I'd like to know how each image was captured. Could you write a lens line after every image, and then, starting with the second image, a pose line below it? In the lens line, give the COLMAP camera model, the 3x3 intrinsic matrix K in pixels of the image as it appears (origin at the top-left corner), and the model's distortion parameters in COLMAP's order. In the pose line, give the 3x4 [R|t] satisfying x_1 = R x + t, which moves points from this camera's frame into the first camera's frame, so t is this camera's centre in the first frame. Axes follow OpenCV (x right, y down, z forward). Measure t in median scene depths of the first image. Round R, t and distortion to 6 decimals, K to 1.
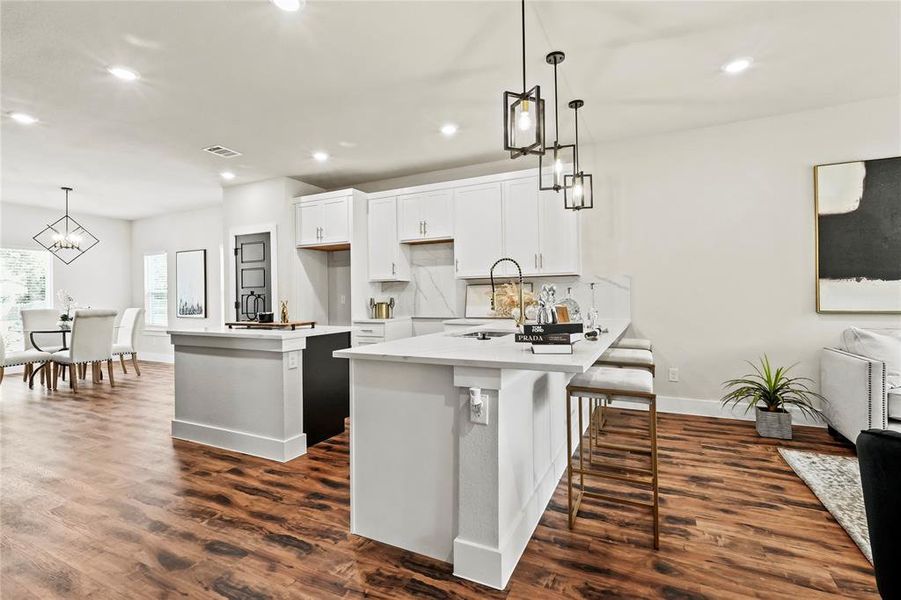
lens RADIAL K [[417.8, 0, 450.0], [0, 417.8, 293.8], [0, 0, 1]] dist [-0.004570, 0.001564]
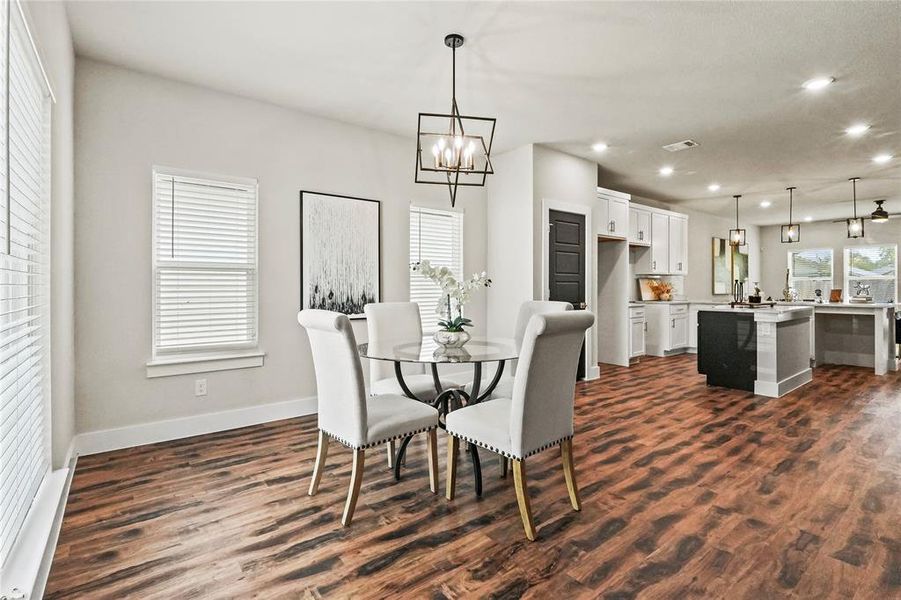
lens RADIAL K [[417.8, 0, 462.9], [0, 417.8, 288.6], [0, 0, 1]] dist [-0.004570, 0.001564]
pose [[0.431117, 0.006401, 0.902273, -2.234302], [-0.008772, 0.999957, -0.002902, 0.034854], [-0.902253, -0.006663, 0.431155, 1.347681]]
